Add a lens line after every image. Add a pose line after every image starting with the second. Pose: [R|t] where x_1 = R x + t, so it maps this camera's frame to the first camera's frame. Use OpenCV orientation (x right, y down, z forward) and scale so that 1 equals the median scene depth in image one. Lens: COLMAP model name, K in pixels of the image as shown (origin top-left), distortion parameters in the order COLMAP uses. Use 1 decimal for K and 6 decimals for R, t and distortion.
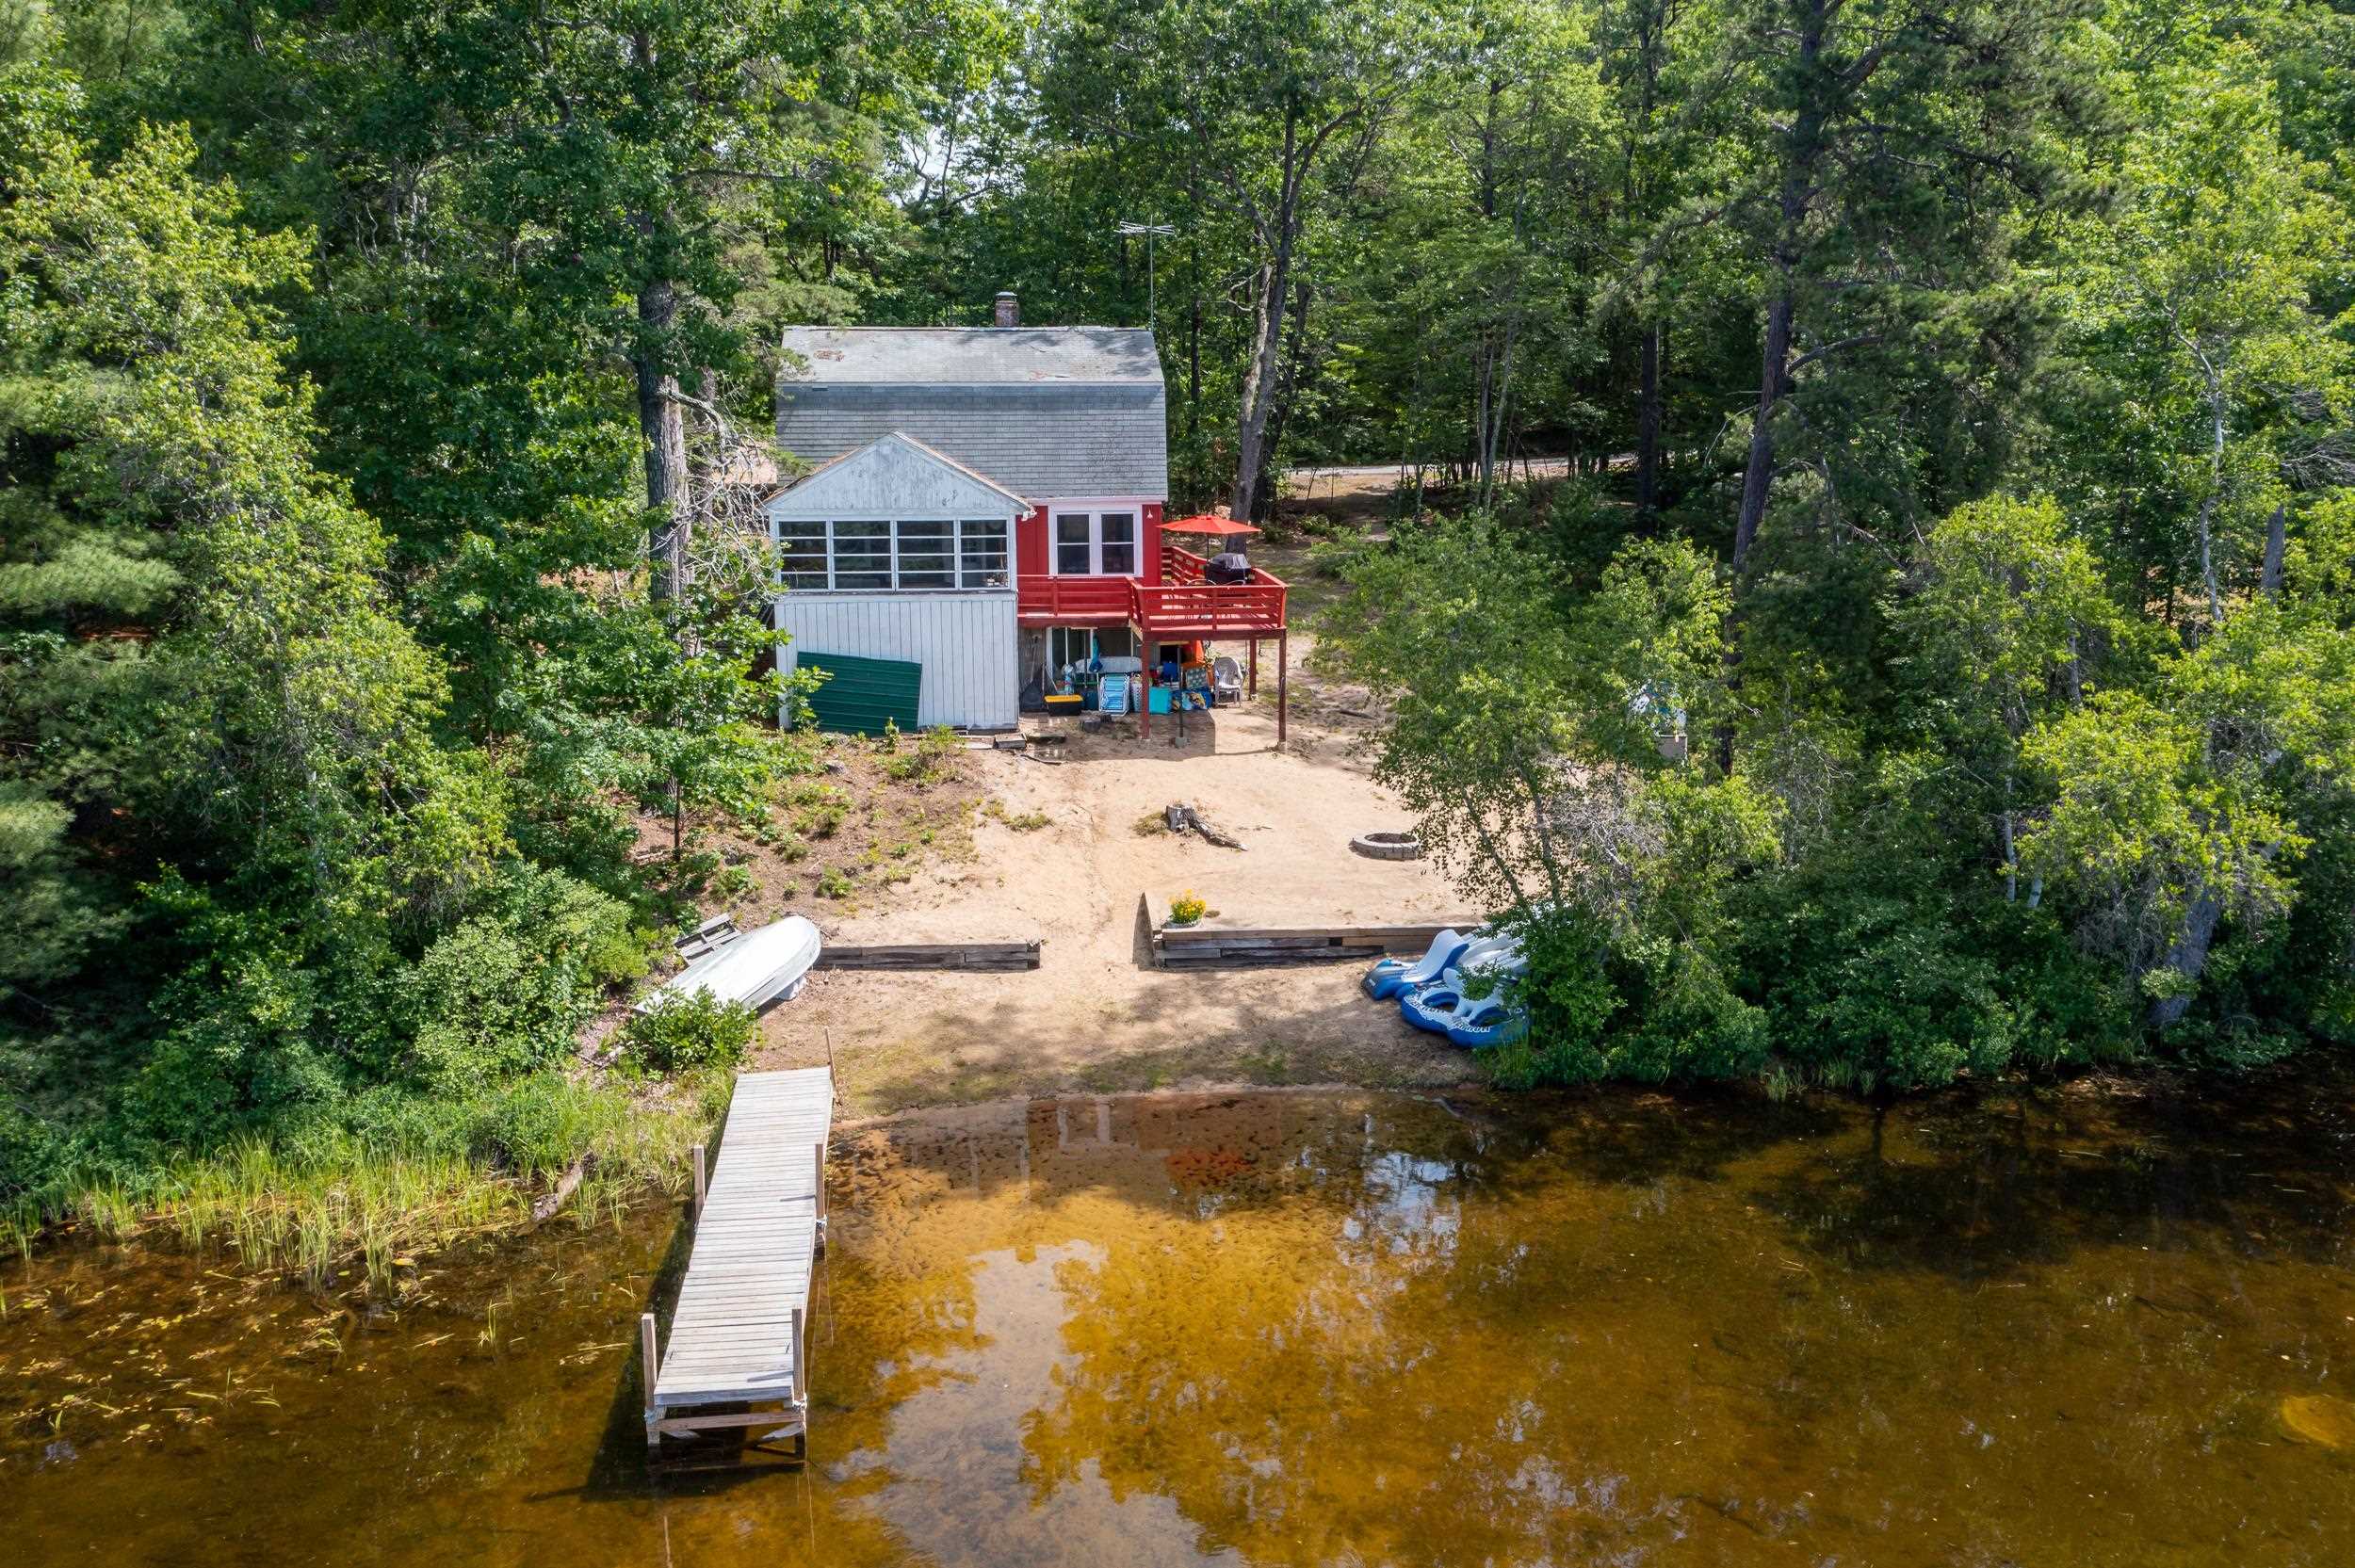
lens RADIAL K [[1836.3, 0, 1150.9], [0, 1836.3, 784.7], [0, 0, 1]] dist [-0.018513, -0.008471]
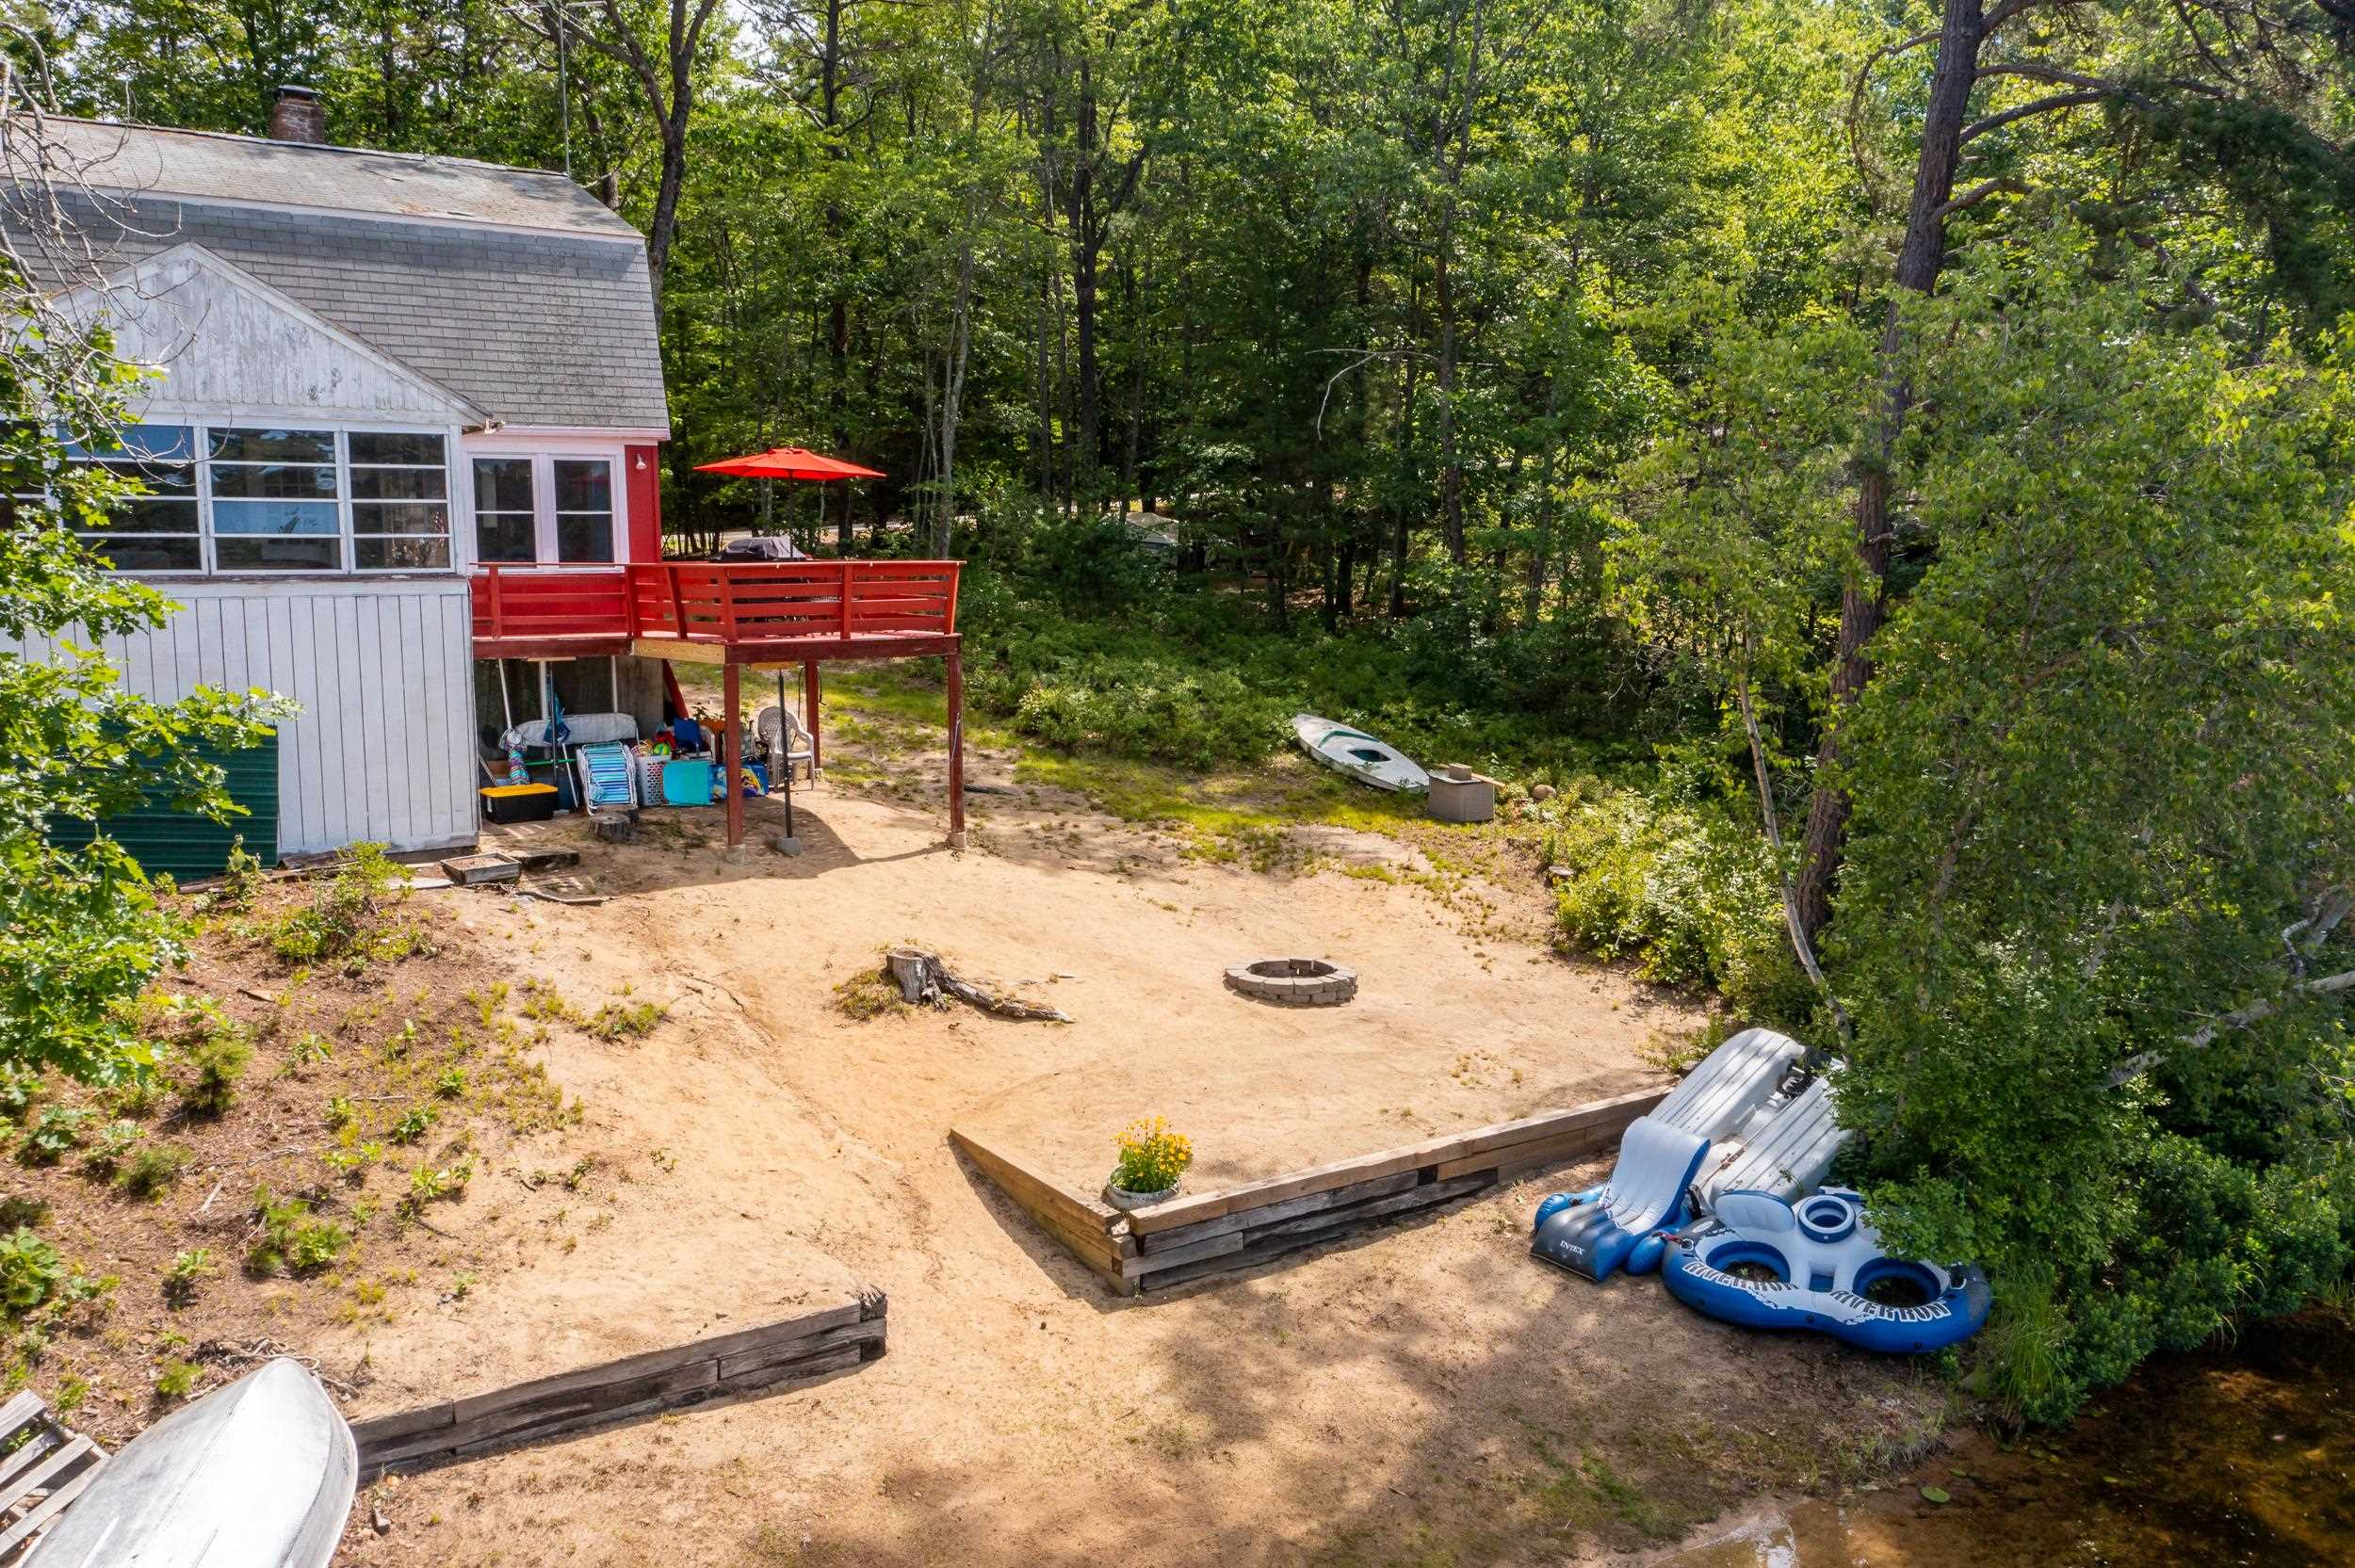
lens RADIAL K [[1851.9, 0, 1169.7], [0, 1851.9, 790.5], [0, 0, 1]] dist [-0.023108, 0.004436]
pose [[0.861619, -0.063979, 0.503508, -0.213272], [0.099888, 0.993997, -0.044628, -0.004467], [-0.497630, 0.088747, 0.862837, 0.590534]]
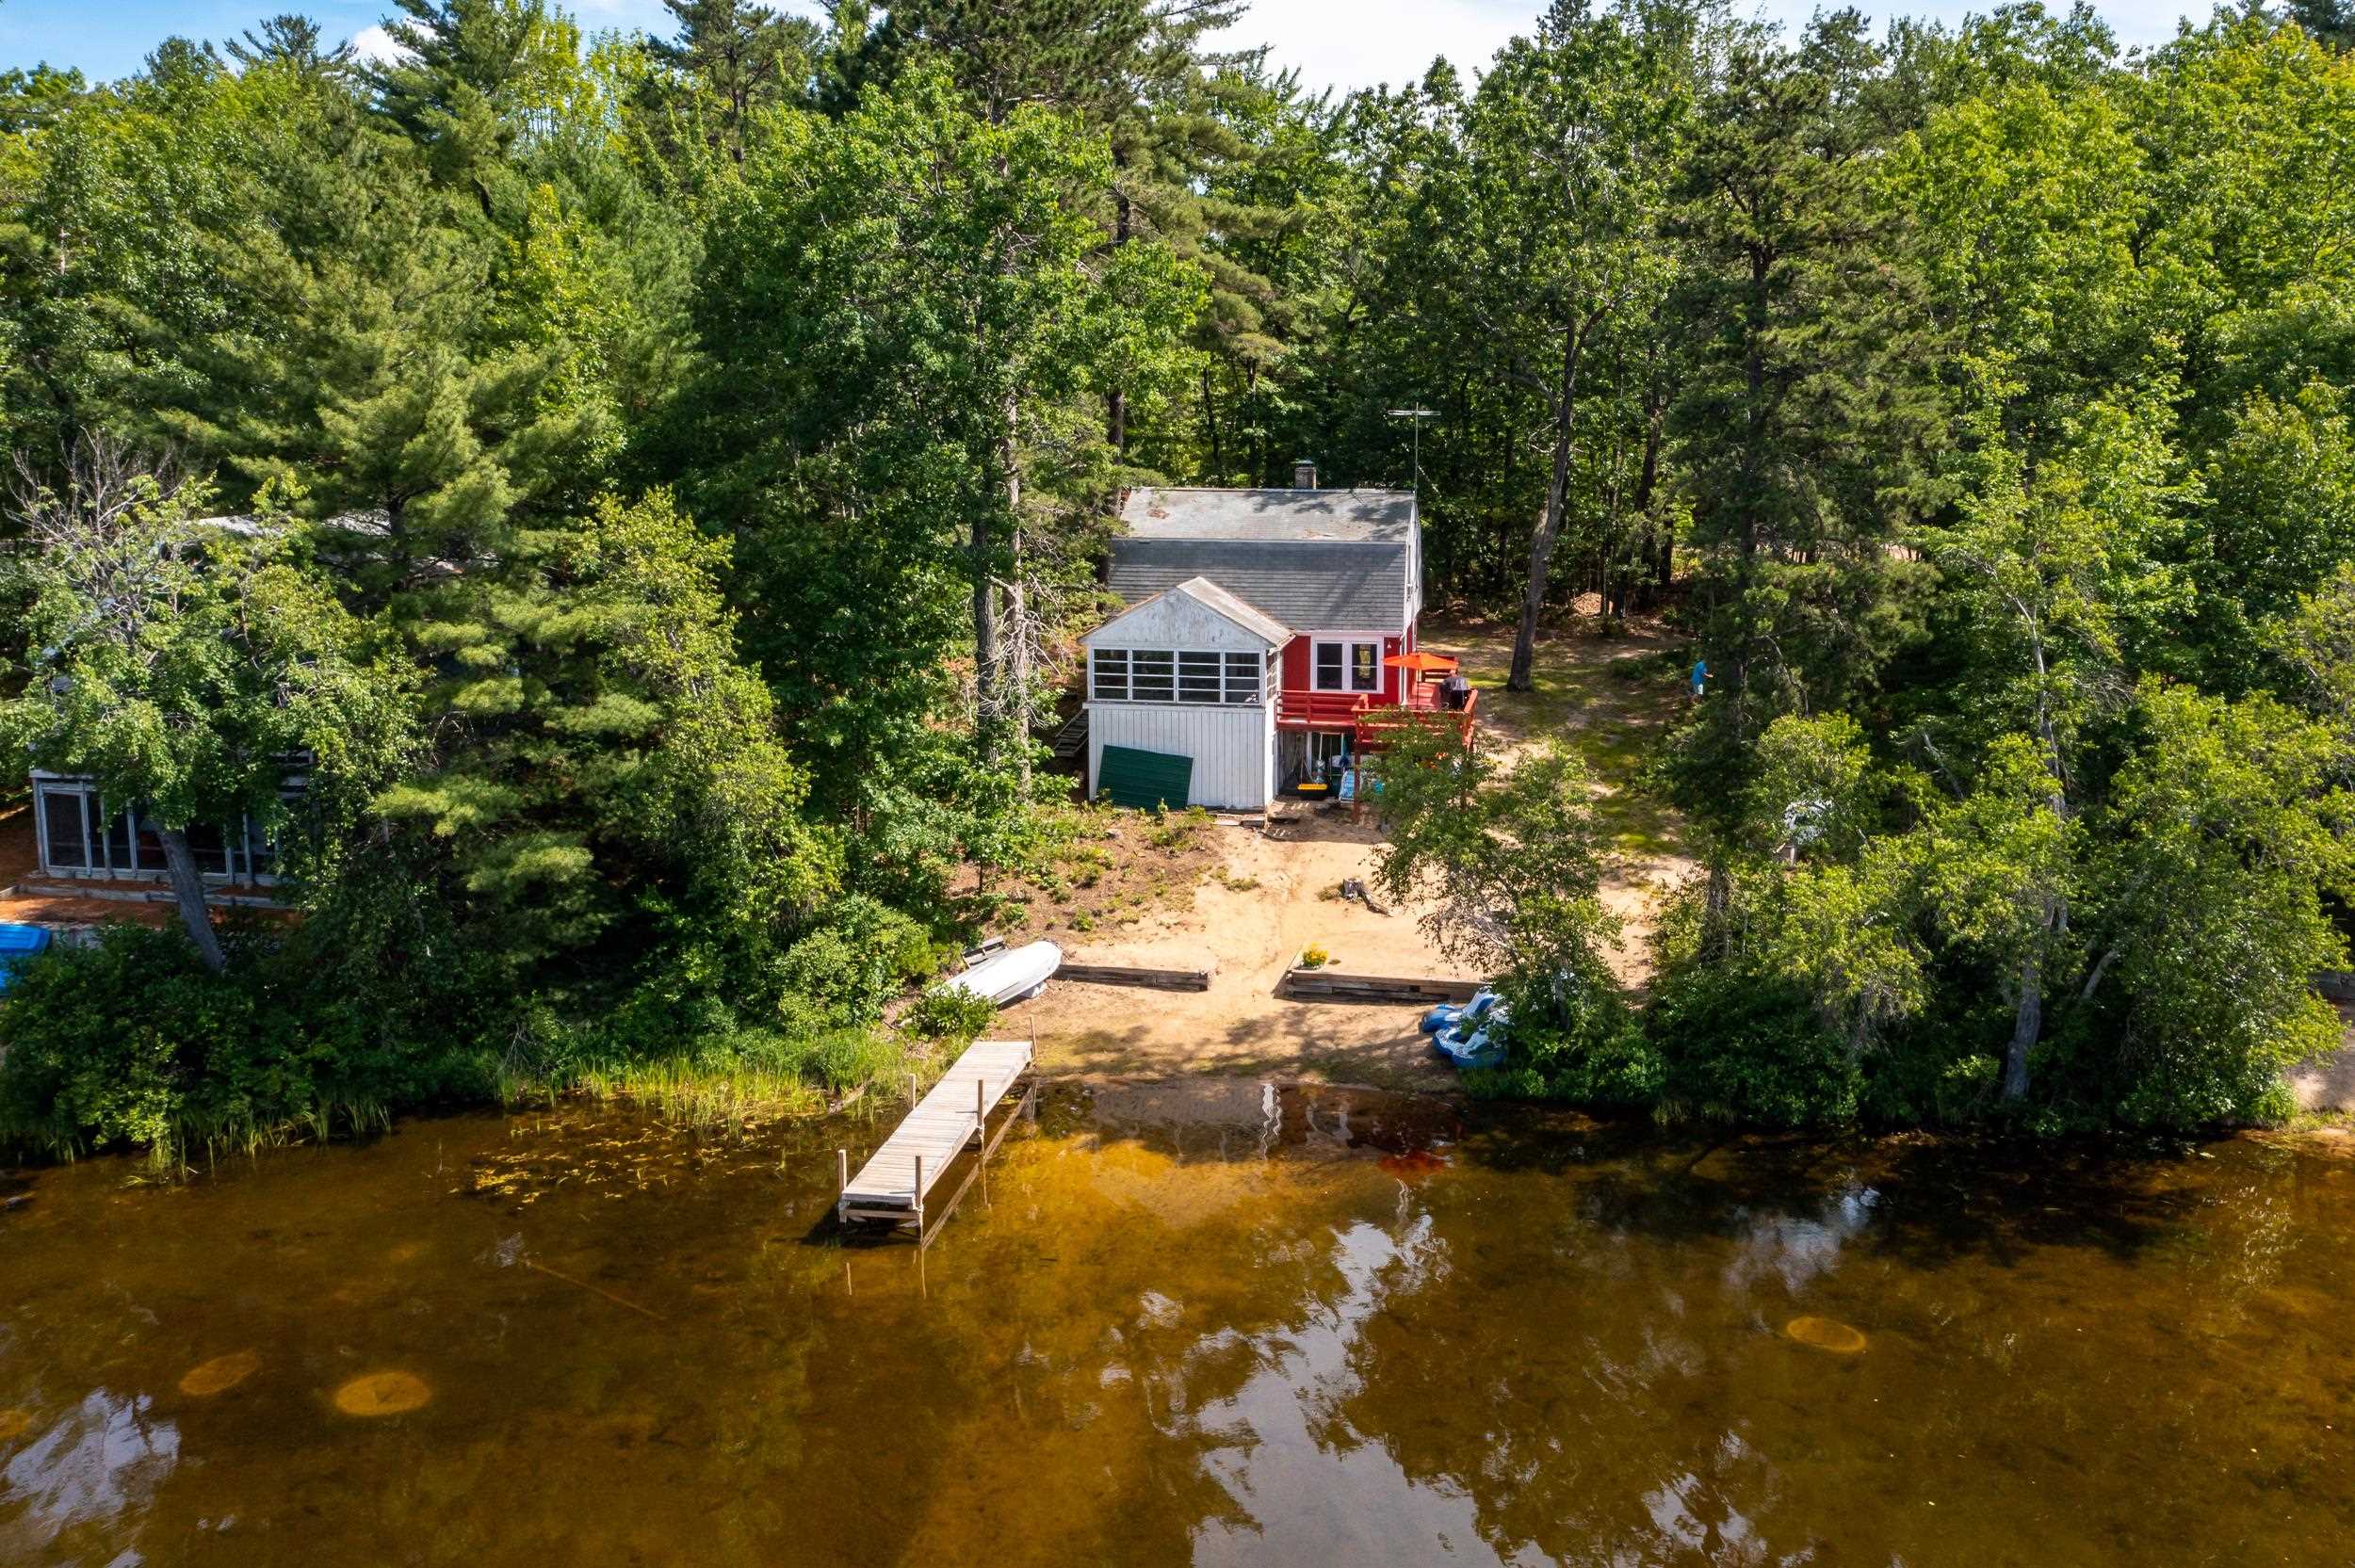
lens RADIAL K [[2026.8, 0, 1246.1], [0, 2026.8, 716.3], [0, 0, 1]] dist [-0.021656, 0.000210]
pose [[0.967020, 0.046210, -0.250473, 0.354298], [-0.056869, 0.997751, -0.035483, -0.058781], [0.248270, 0.048557, 0.967473, -0.524249]]
